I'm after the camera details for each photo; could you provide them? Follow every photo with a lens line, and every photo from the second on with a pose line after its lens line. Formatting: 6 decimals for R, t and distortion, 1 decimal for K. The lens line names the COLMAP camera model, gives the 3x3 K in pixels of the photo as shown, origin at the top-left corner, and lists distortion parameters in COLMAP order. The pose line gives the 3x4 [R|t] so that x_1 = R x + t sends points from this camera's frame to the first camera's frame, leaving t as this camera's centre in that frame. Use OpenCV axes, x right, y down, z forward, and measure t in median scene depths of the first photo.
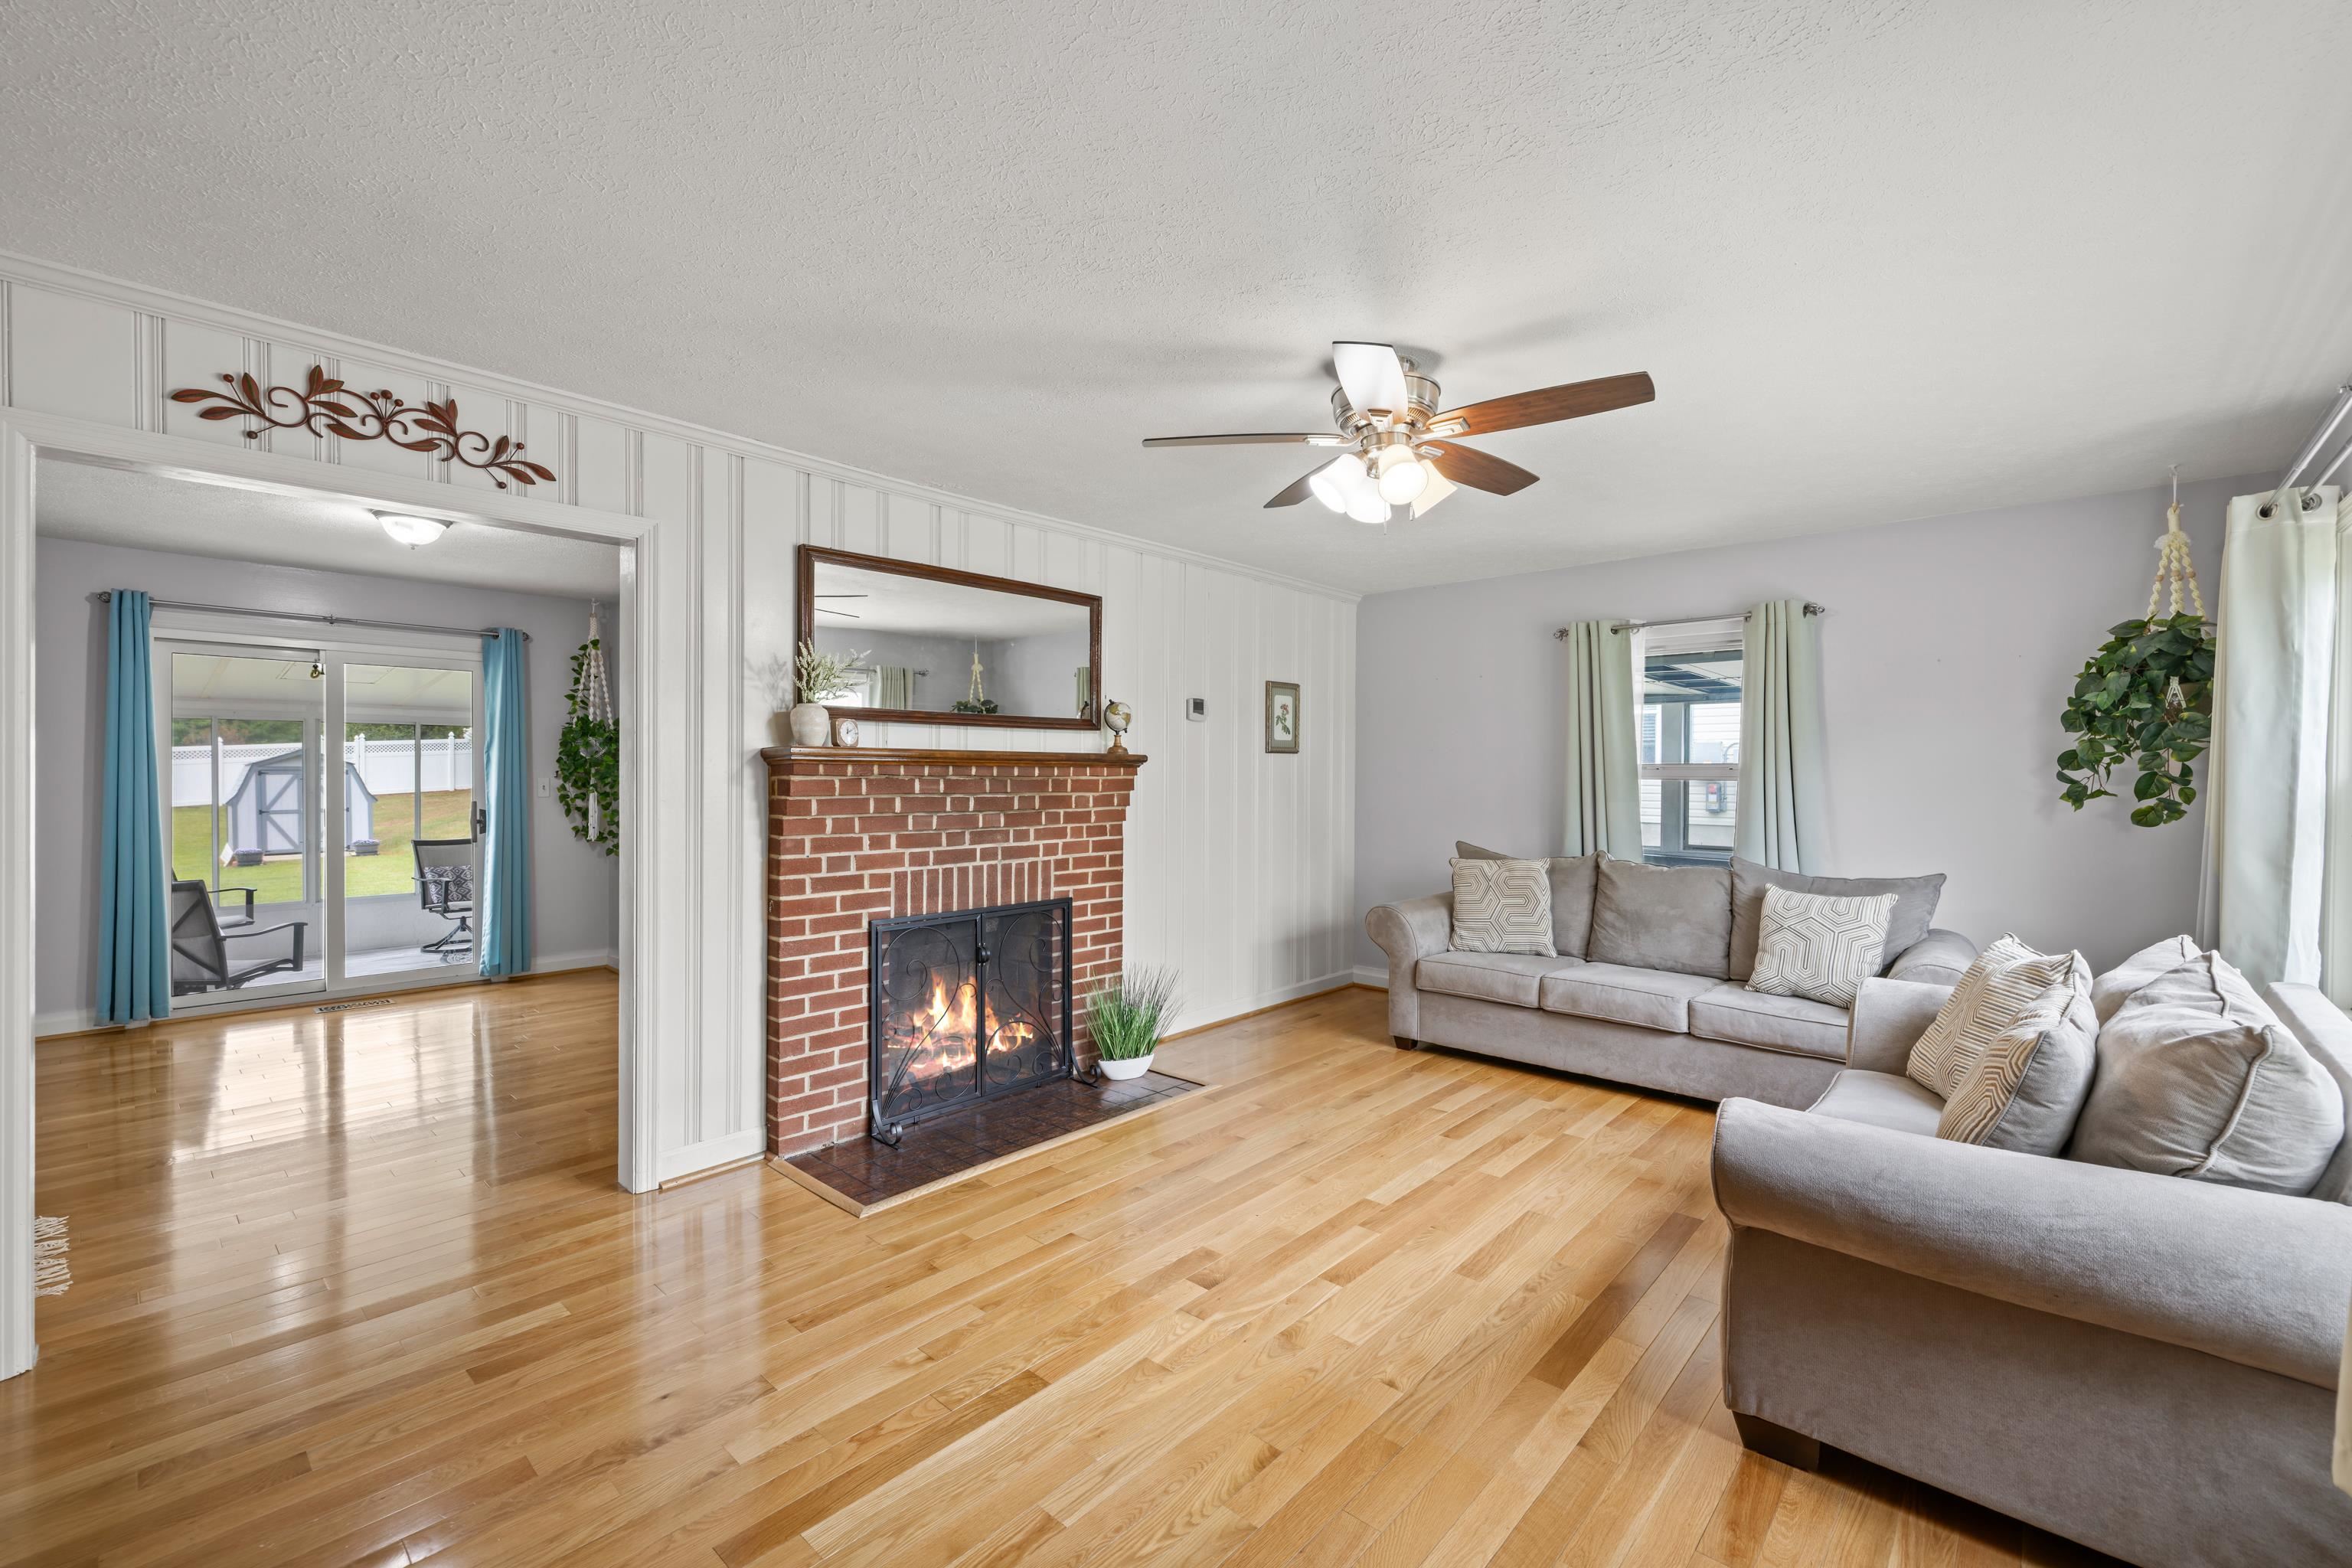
lens RADIAL K [[997.1, 0, 1178.1], [0, 997.1, 777.4], [0, 0, 1]] dist [0.000725, 0.000218]
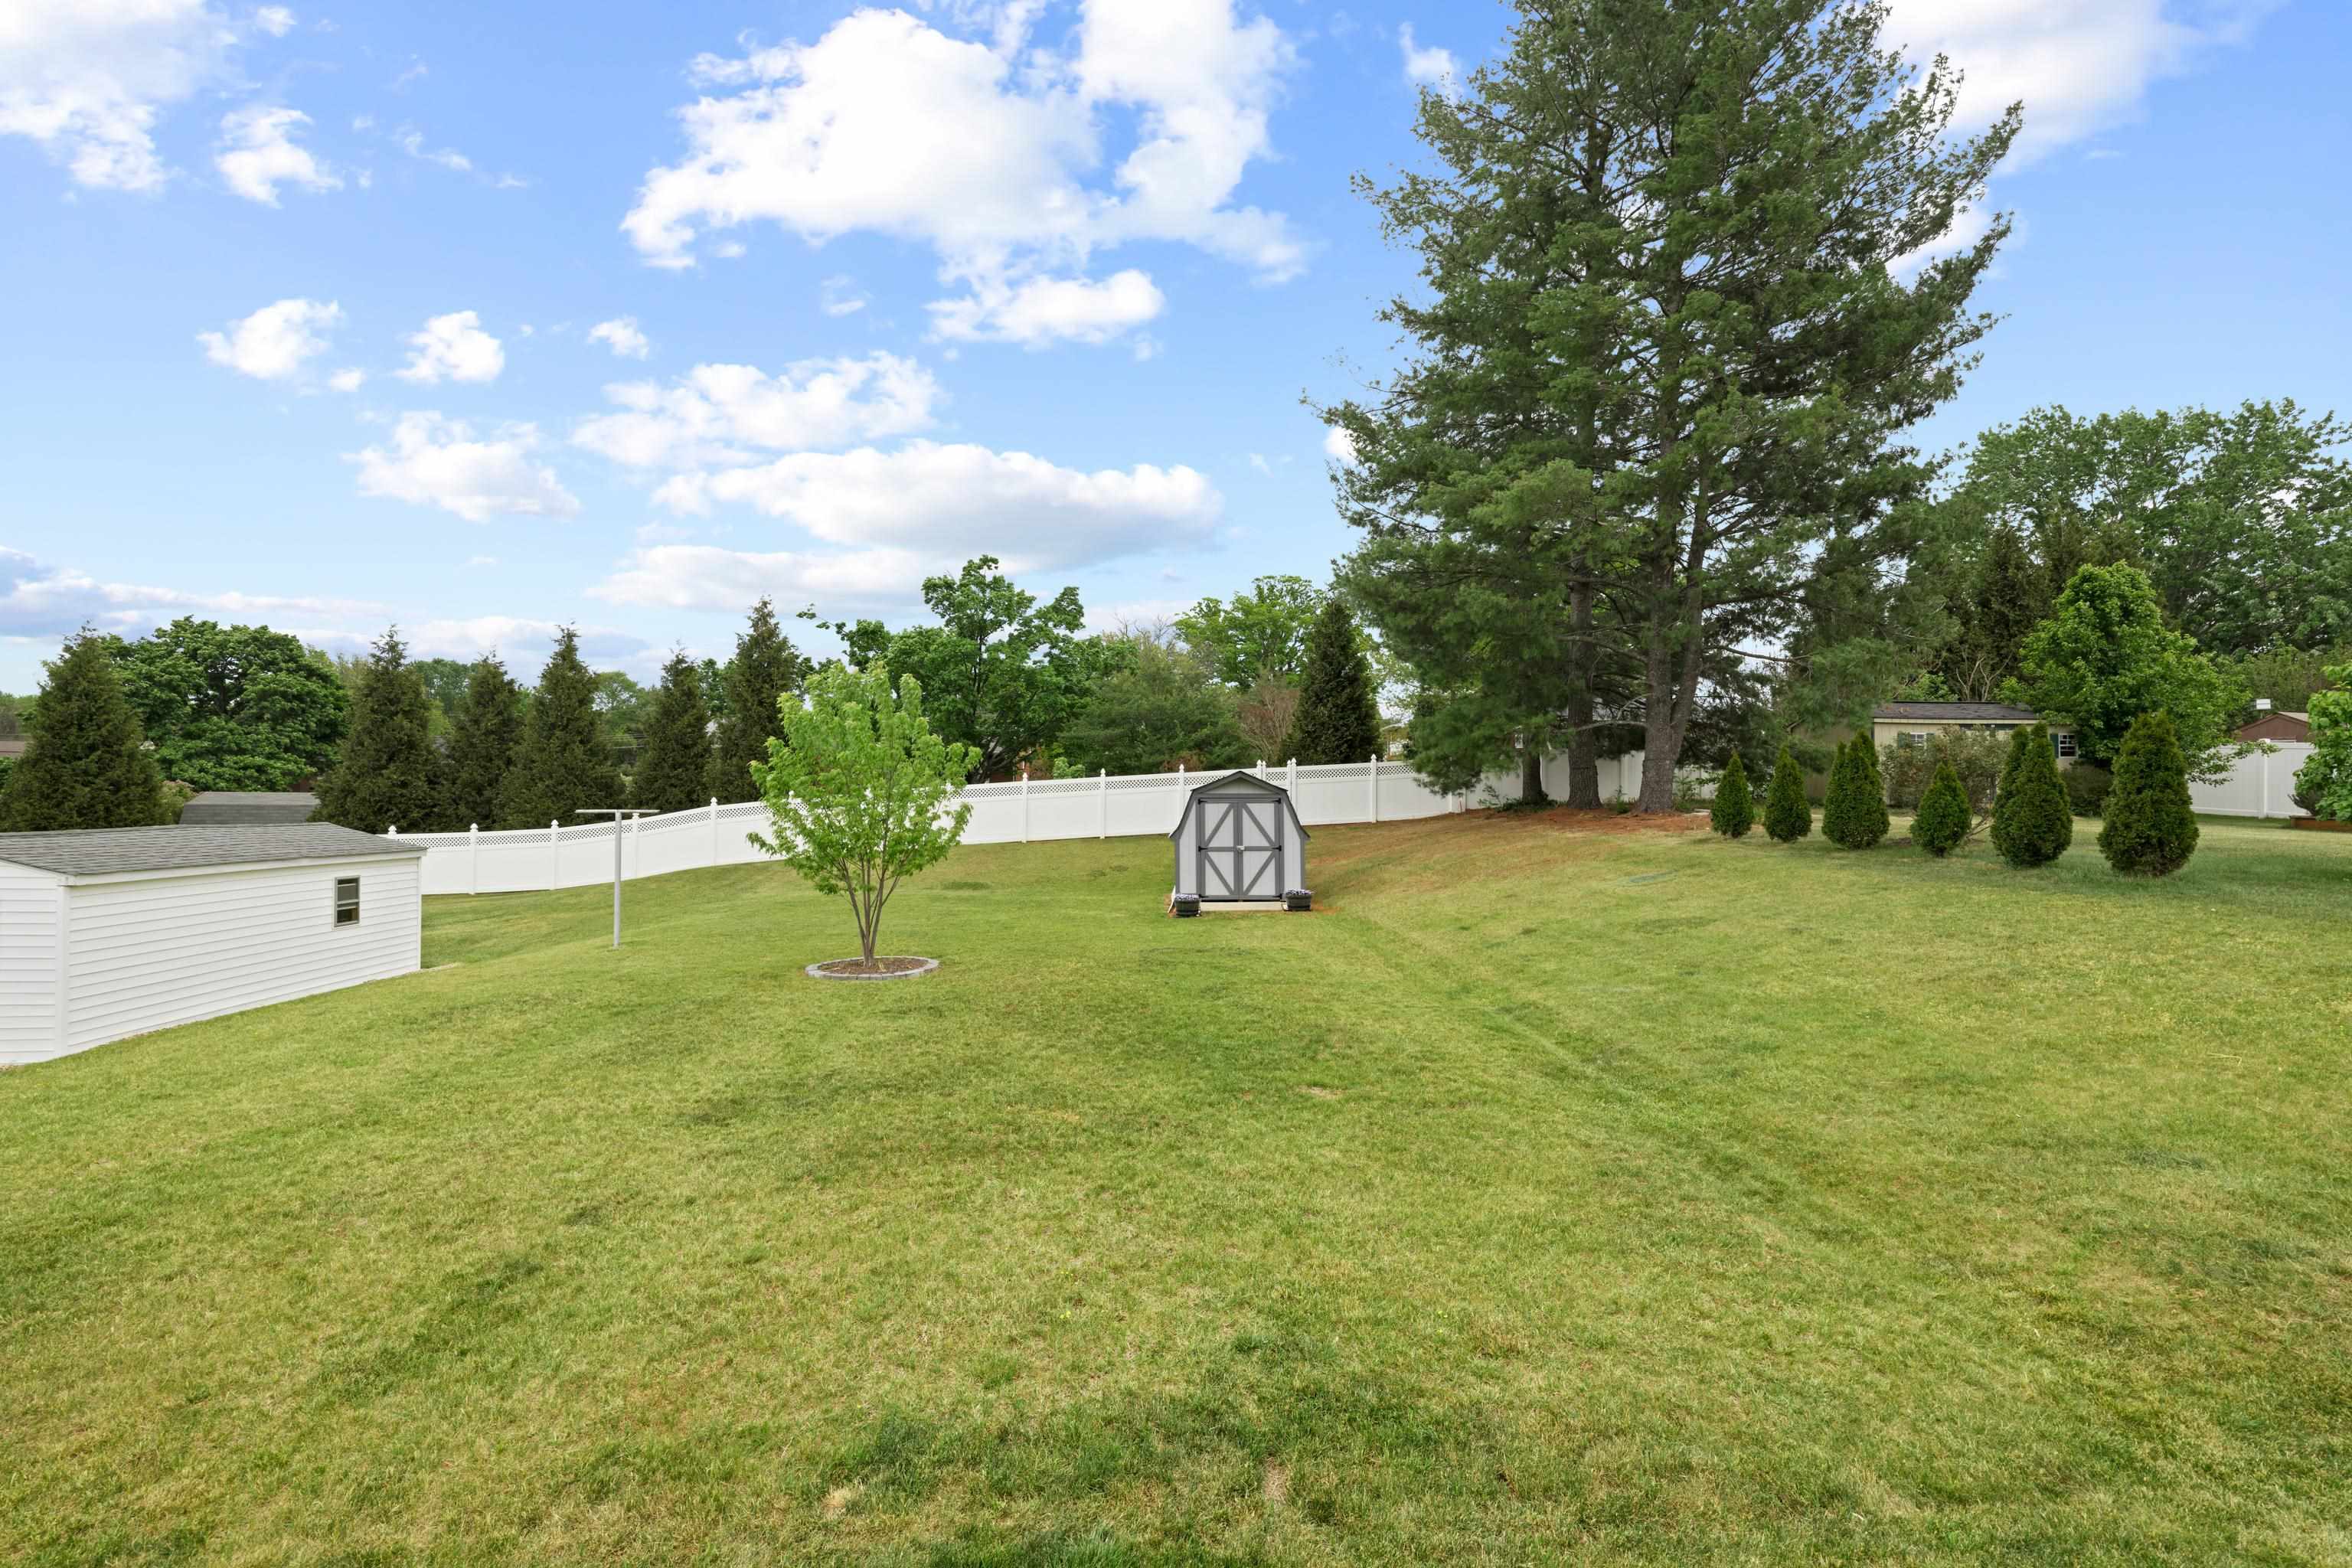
lens RADIAL K [[997.1, 0, 1178.8], [0, 997.1, 778.8], [0, 0, 1]] dist [0.000725, 0.000218]
pose [[0.698363, -0.023909, -0.715344, -0.340377], [-0.004330, 0.999283, -0.037625, 0.008121], [0.715730, 0.029373, 0.697759, 0.410458]]
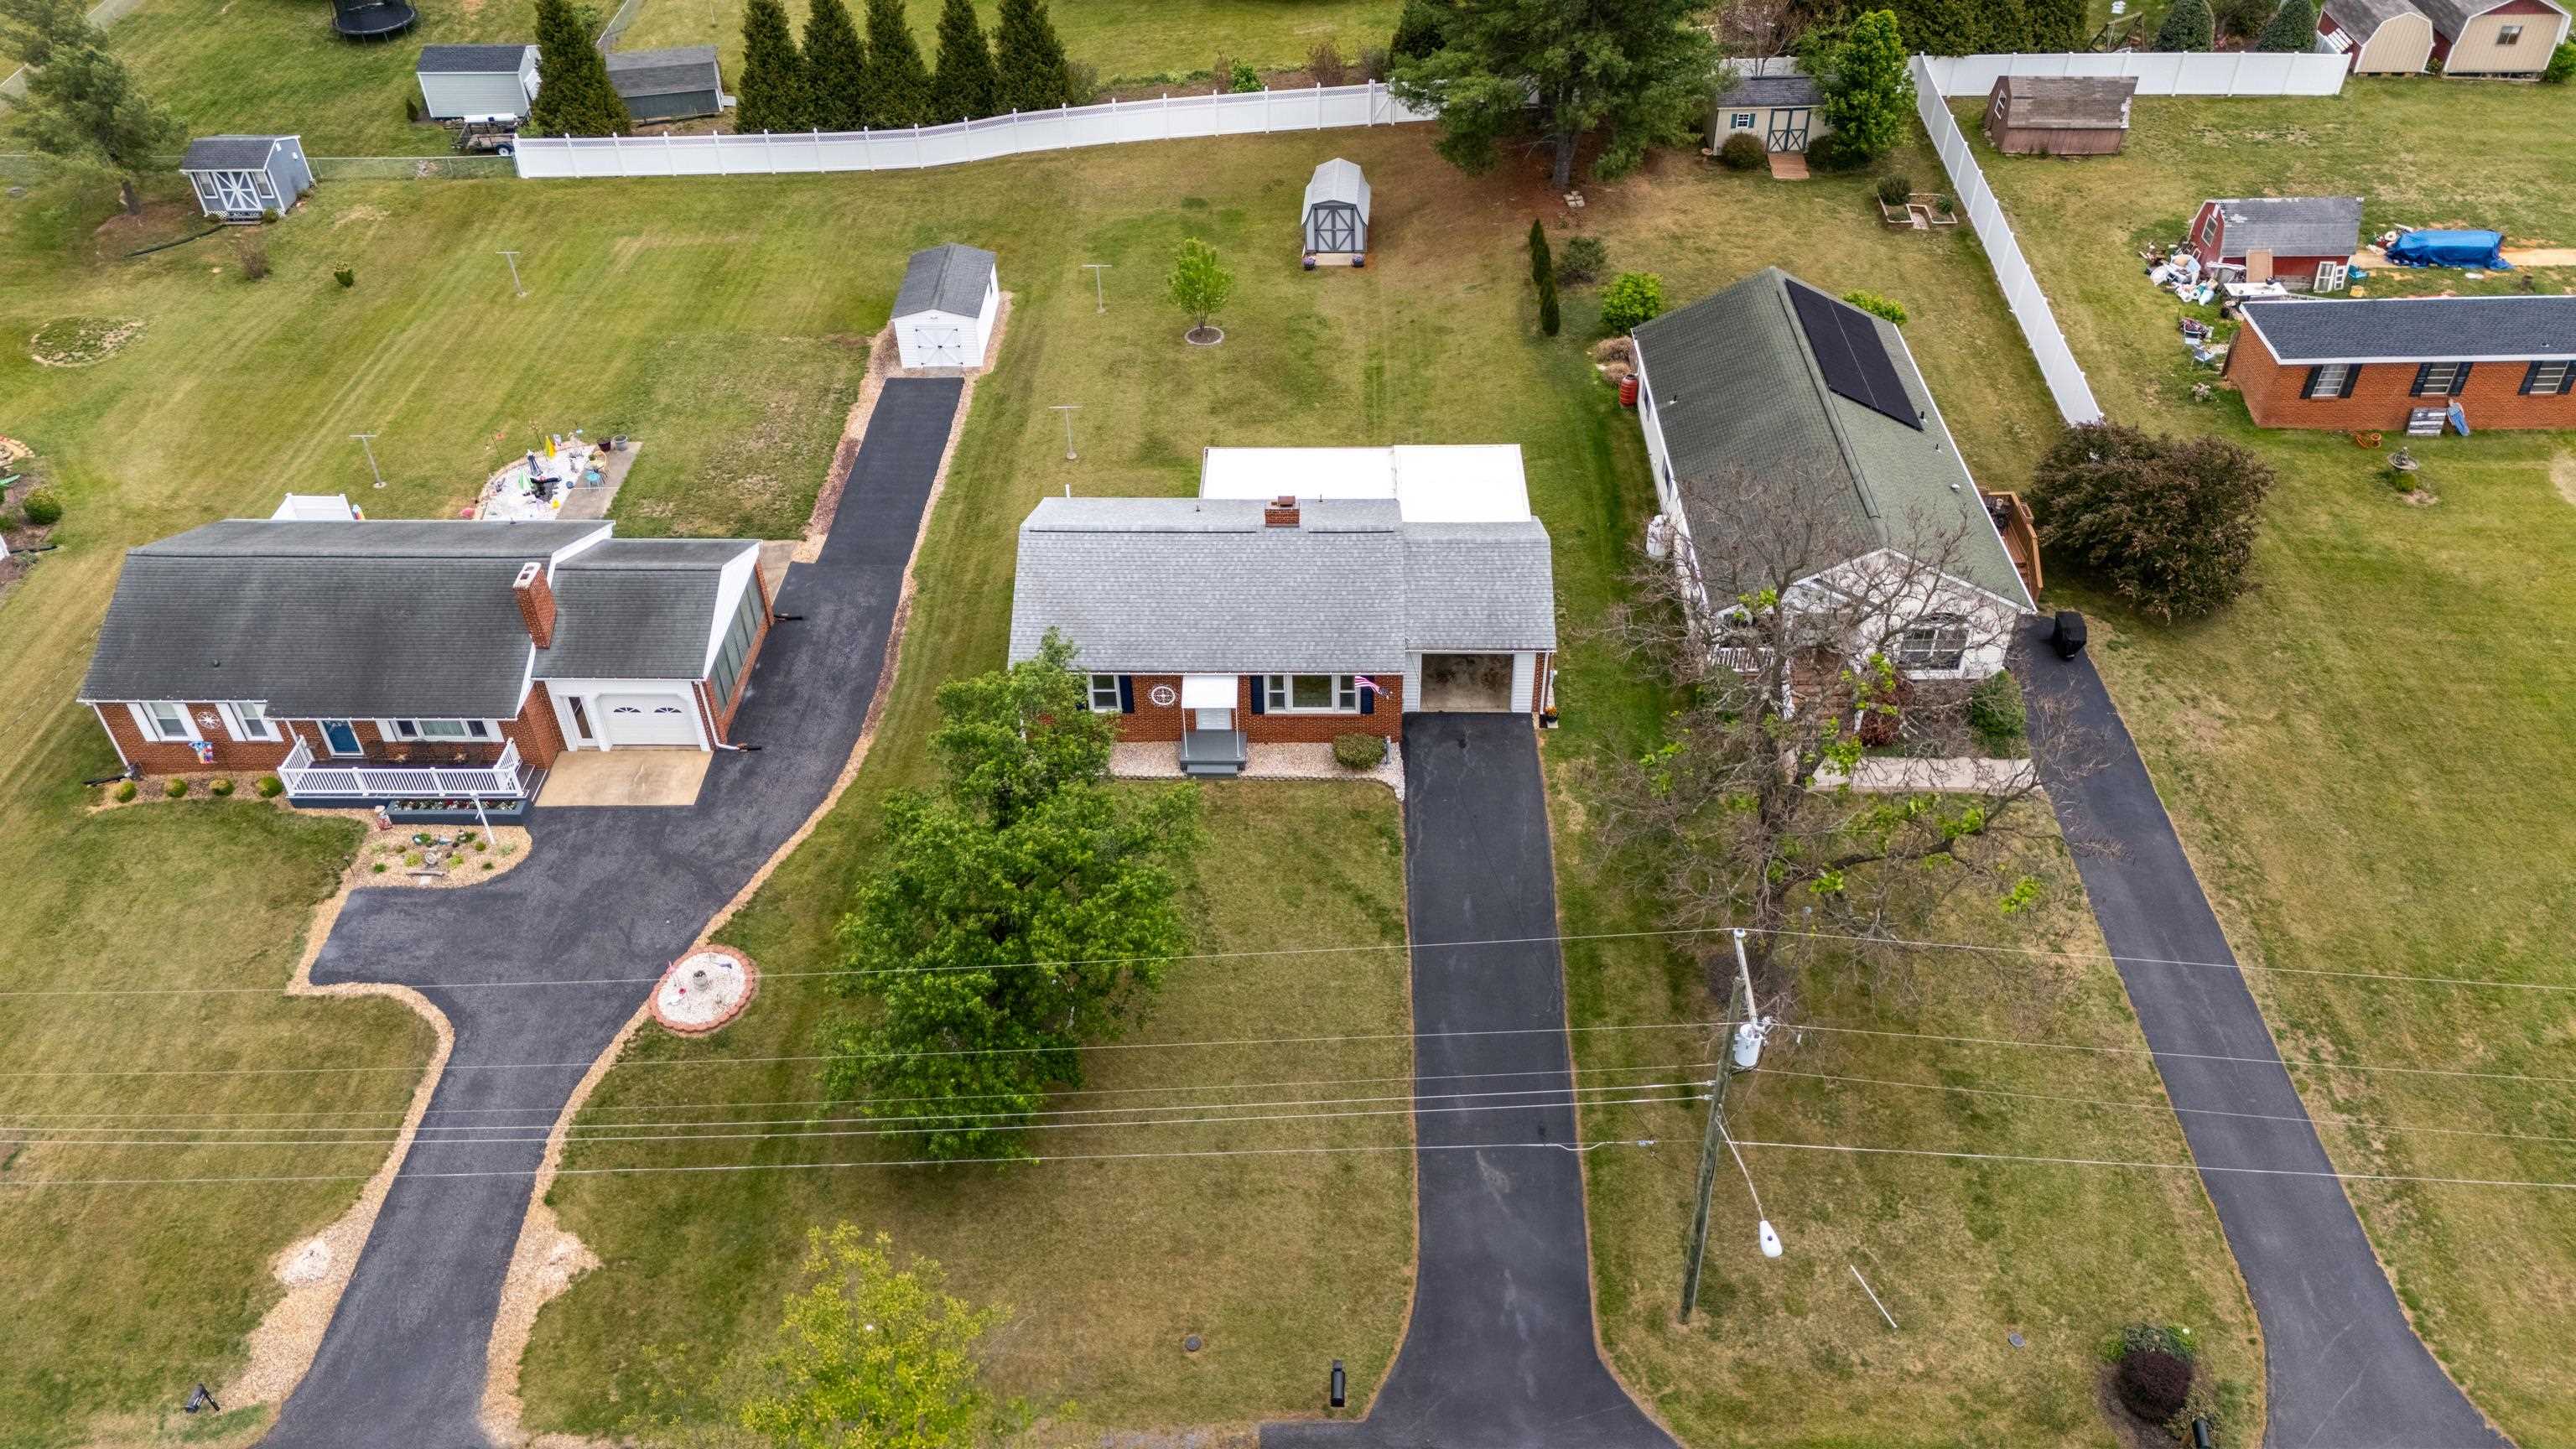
lens RADIAL K [[1894.0, 0, 1286.2], [0, 1894.0, 728.4], [0, 0, 1]] dist [0.076424, -0.074473]
pose [[0.661432, 0.461666, -0.591077, 1.434391], [0.014741, 0.779943, 0.625677, -1.375305], [0.749860, -0.422556, 0.509074, -1.119164]]
